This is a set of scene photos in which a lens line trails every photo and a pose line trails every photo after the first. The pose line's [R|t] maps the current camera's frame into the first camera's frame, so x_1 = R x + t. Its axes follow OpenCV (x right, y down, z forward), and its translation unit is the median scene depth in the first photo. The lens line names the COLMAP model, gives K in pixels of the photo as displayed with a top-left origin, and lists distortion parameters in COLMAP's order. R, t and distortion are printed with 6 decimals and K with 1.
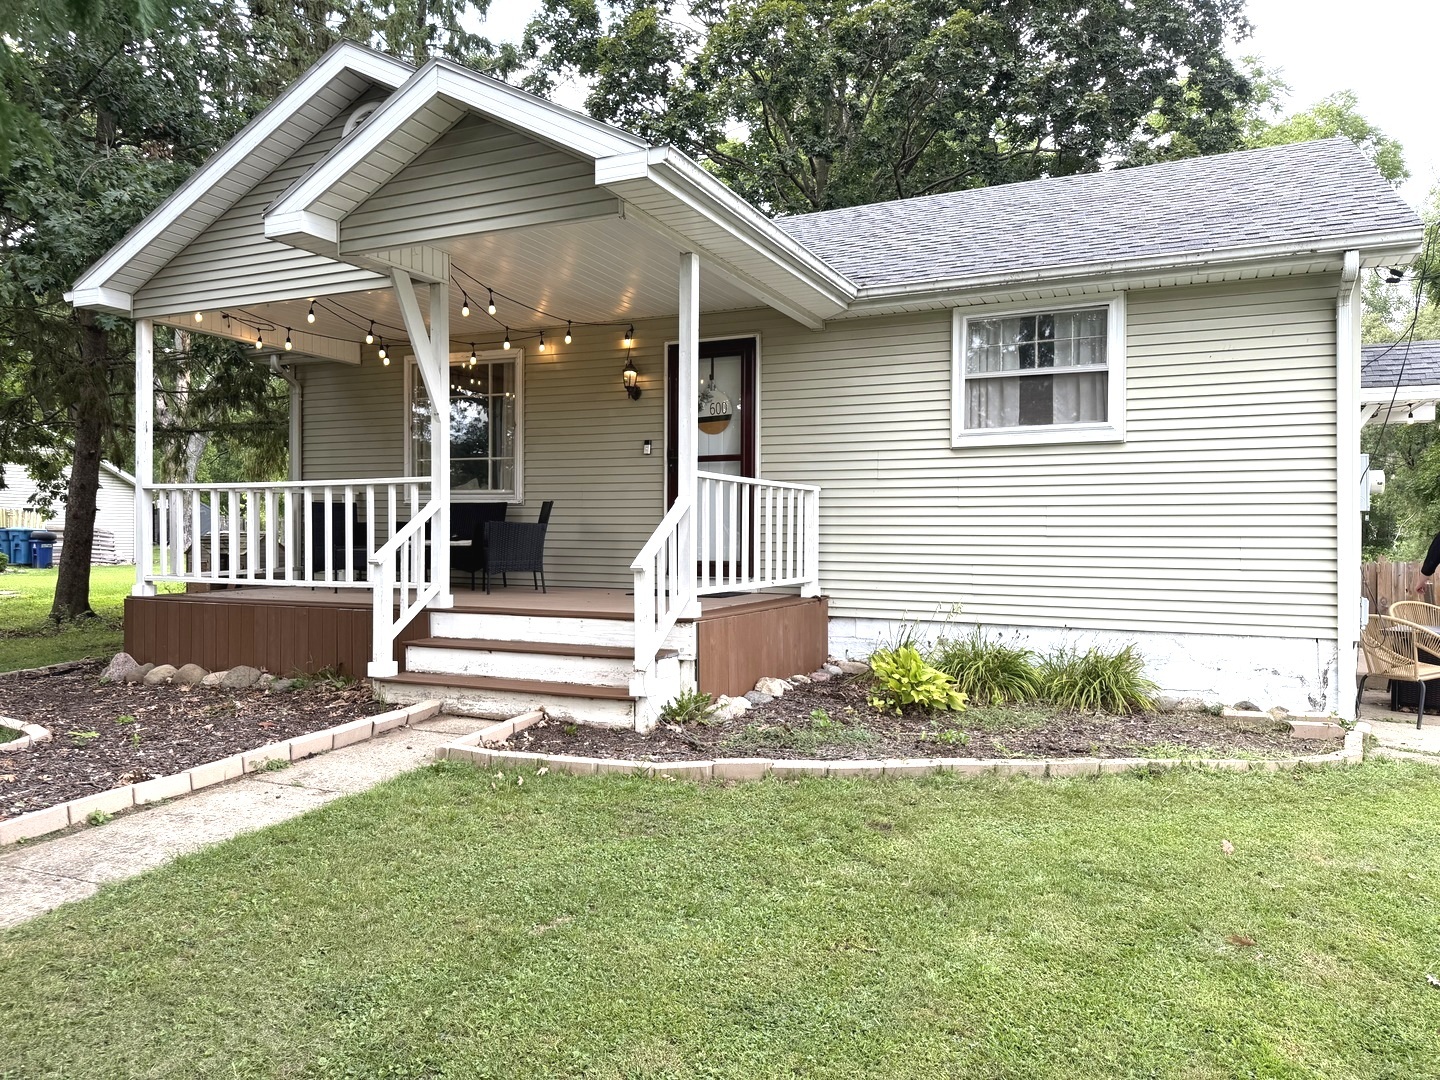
lens RADIAL K [[987.6, 0, 720.0], [0, 987.6, 540.0], [0, 0, 1]] dist [0.105029, -0.140936]
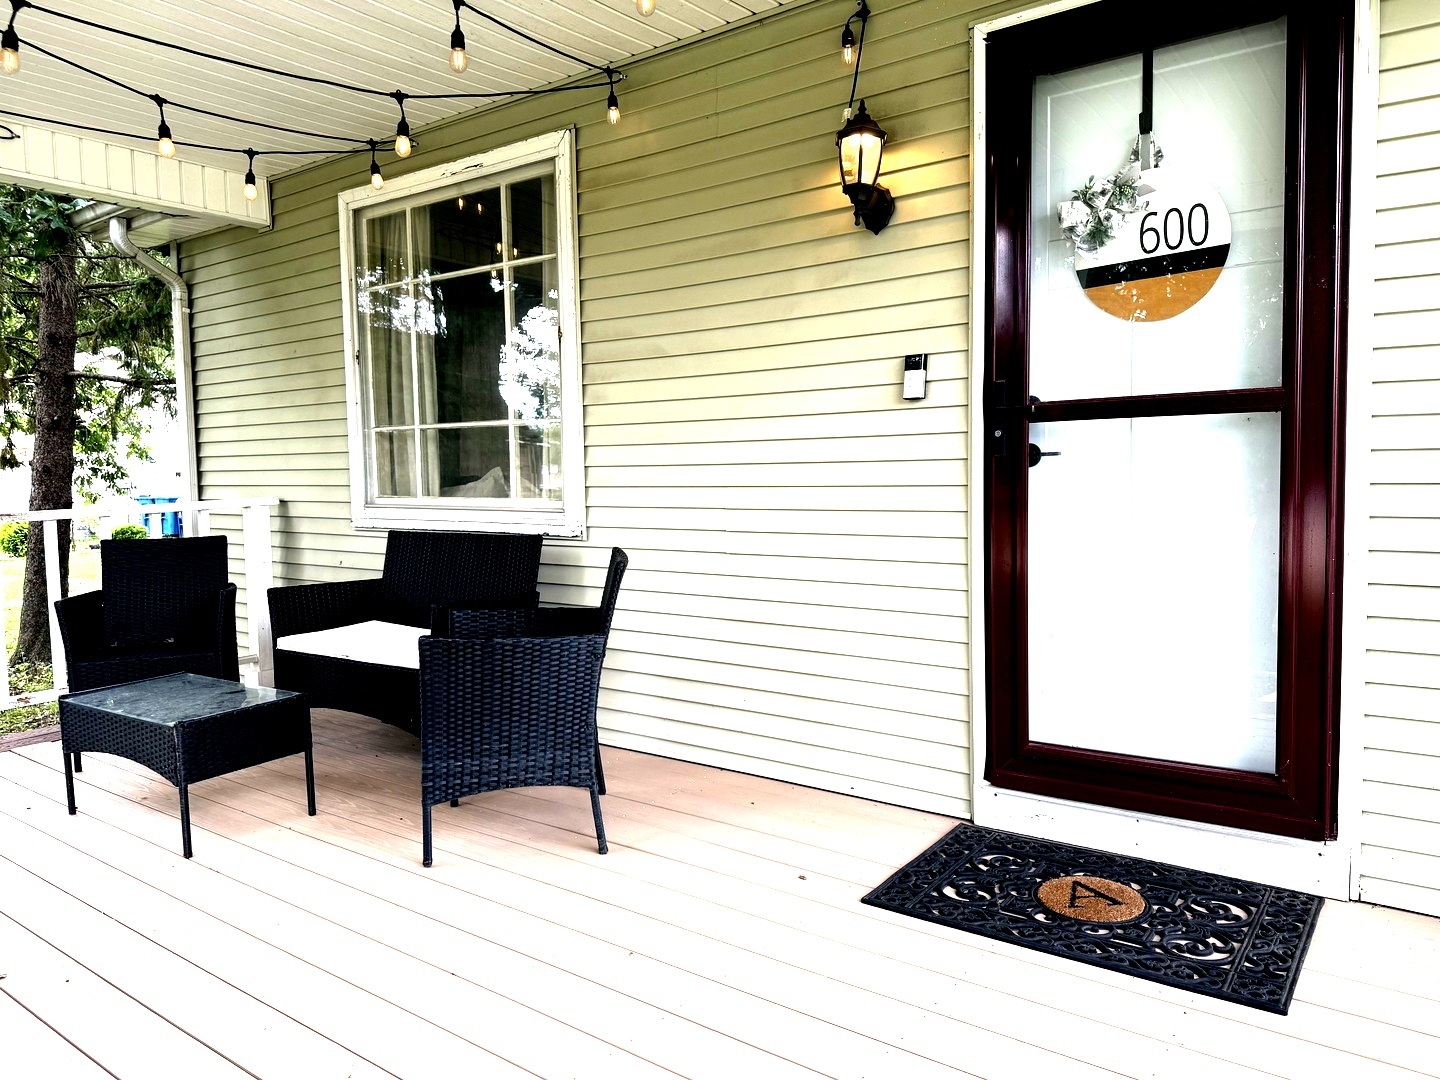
lens RADIAL K [[994.5, 0, 720.0], [0, 994.5, 540.0], [0, 0, 1]] dist [0.102668, -0.128607]
pose [[0.979888, -0.008937, -0.199349, -0.087889], [0.021526, 0.997901, 0.061075, -0.076450], [0.198385, -0.064138, 0.978023, 0.818806]]
